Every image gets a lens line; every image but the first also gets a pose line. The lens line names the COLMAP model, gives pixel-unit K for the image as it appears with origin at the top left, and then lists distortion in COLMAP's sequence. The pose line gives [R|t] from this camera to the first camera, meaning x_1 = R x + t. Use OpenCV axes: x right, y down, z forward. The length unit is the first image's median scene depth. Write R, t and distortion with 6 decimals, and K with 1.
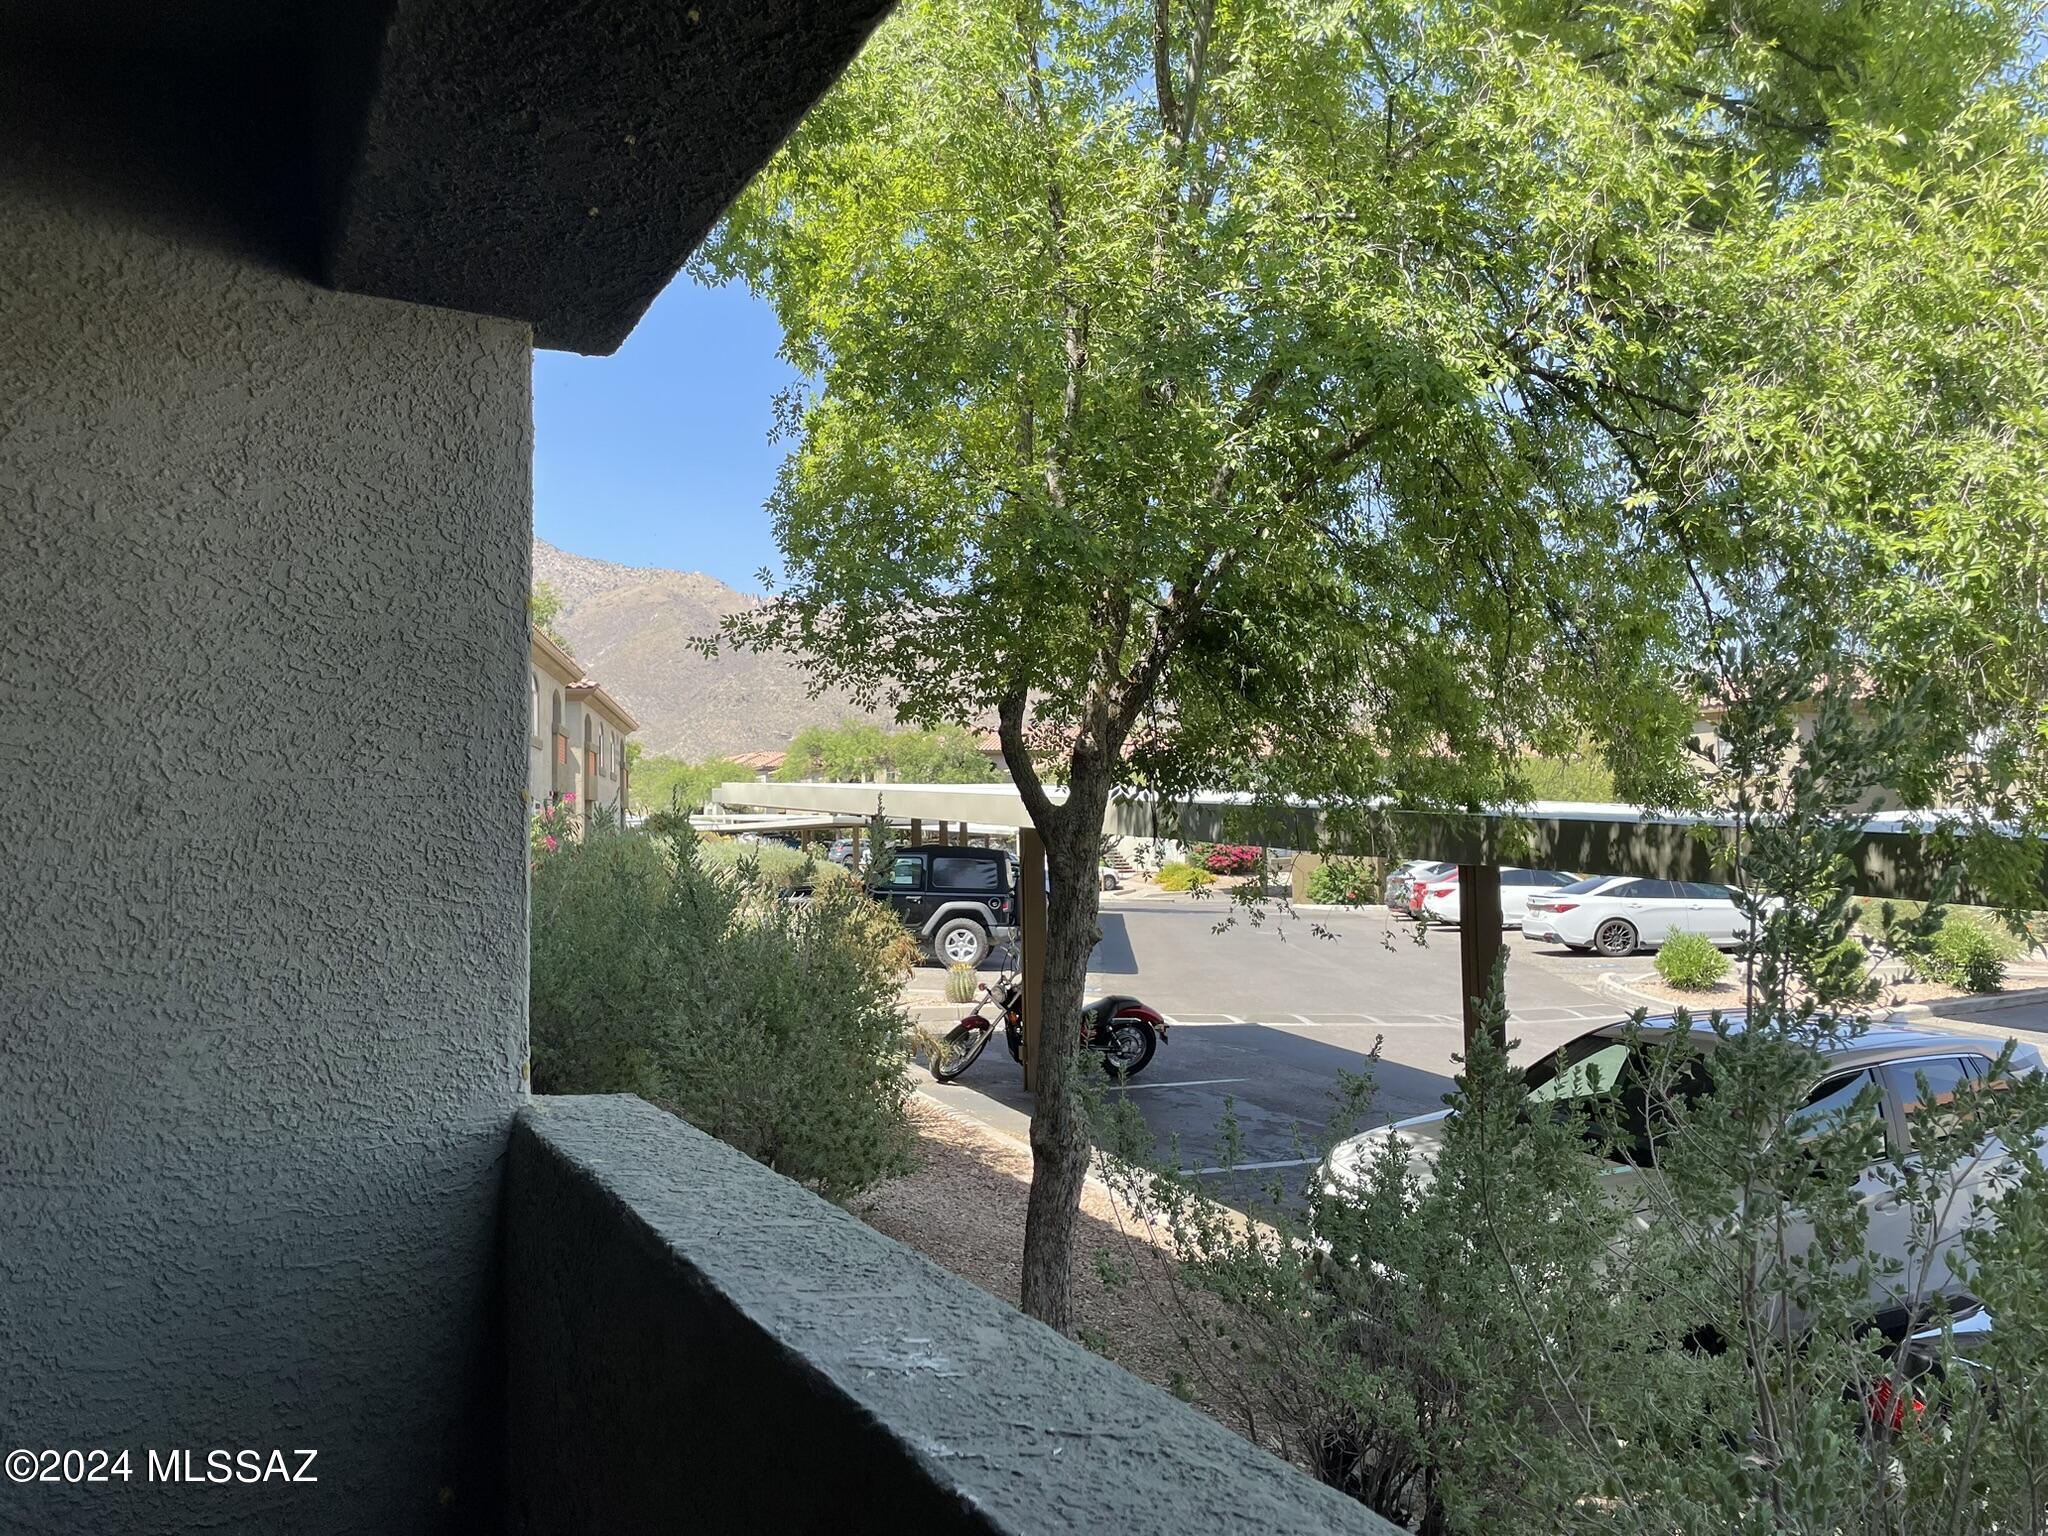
lens RADIAL K [[1524.2, 0, 1067.7], [0, 1524.2, 770.1], [0, 0, 1]] dist [0.003692, -0.046780]
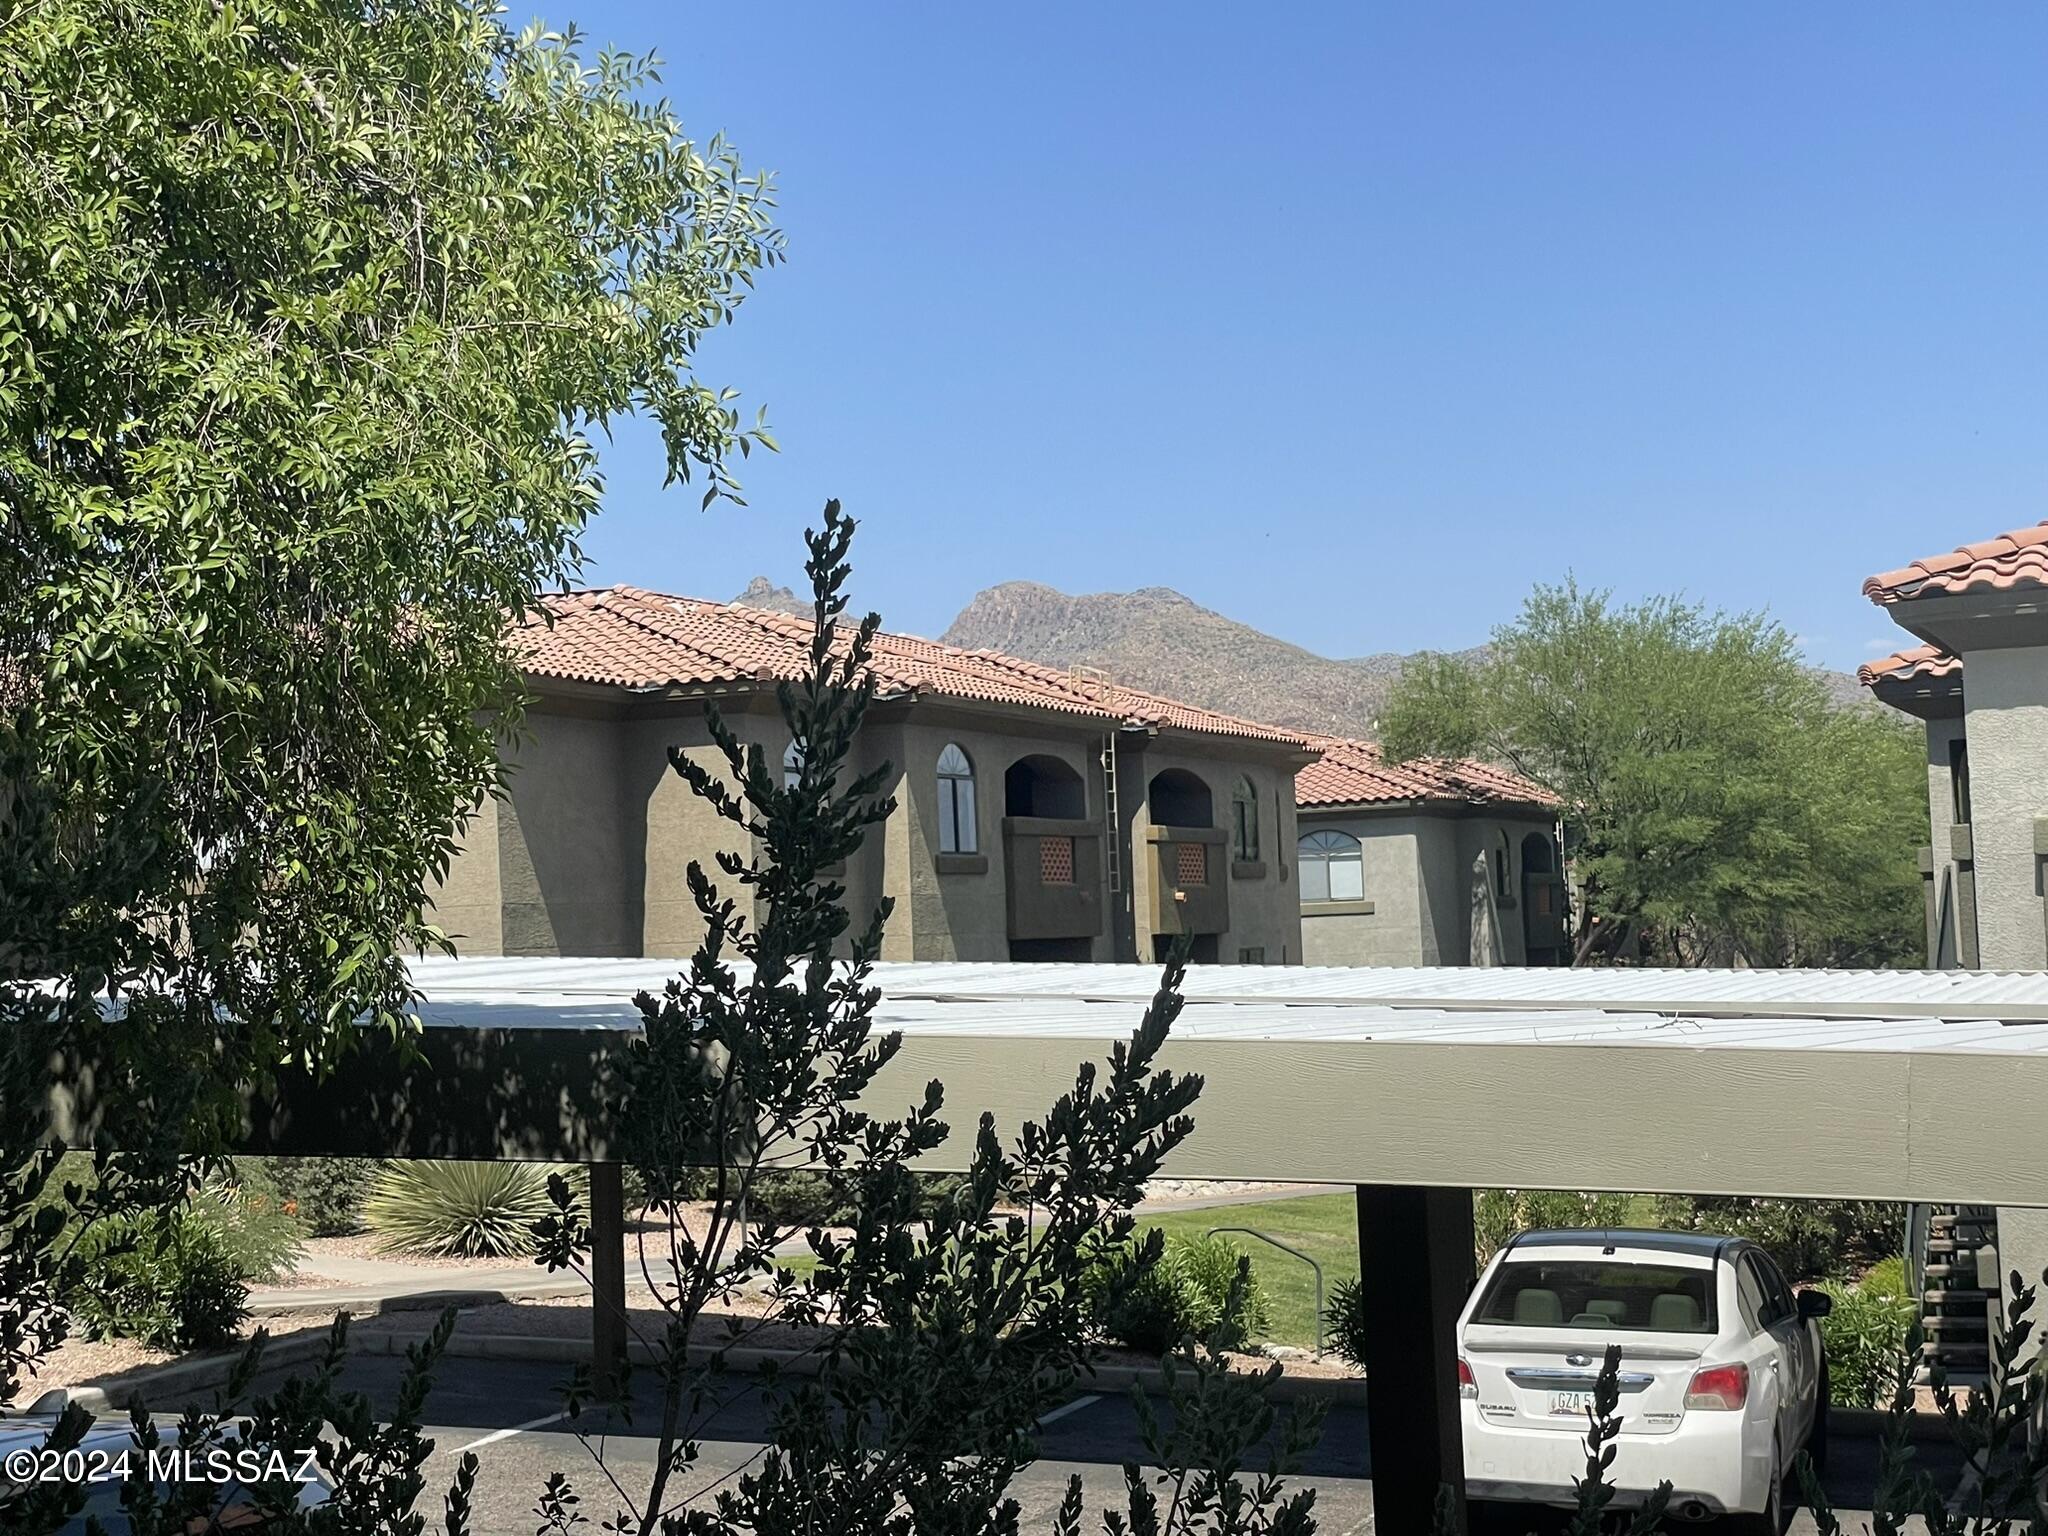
lens RADIAL K [[3812.4, 0, 1024.0], [0, 3812.4, 768.0], [0, 0, 1]] dist [0.360968, -4.277135]
pose [[0.730014, 0.031838, 0.682691, -0.161819], [-0.014576, 0.999412, -0.031023, -0.014010], [-0.683277, 0.012696, 0.730049, -0.258466]]
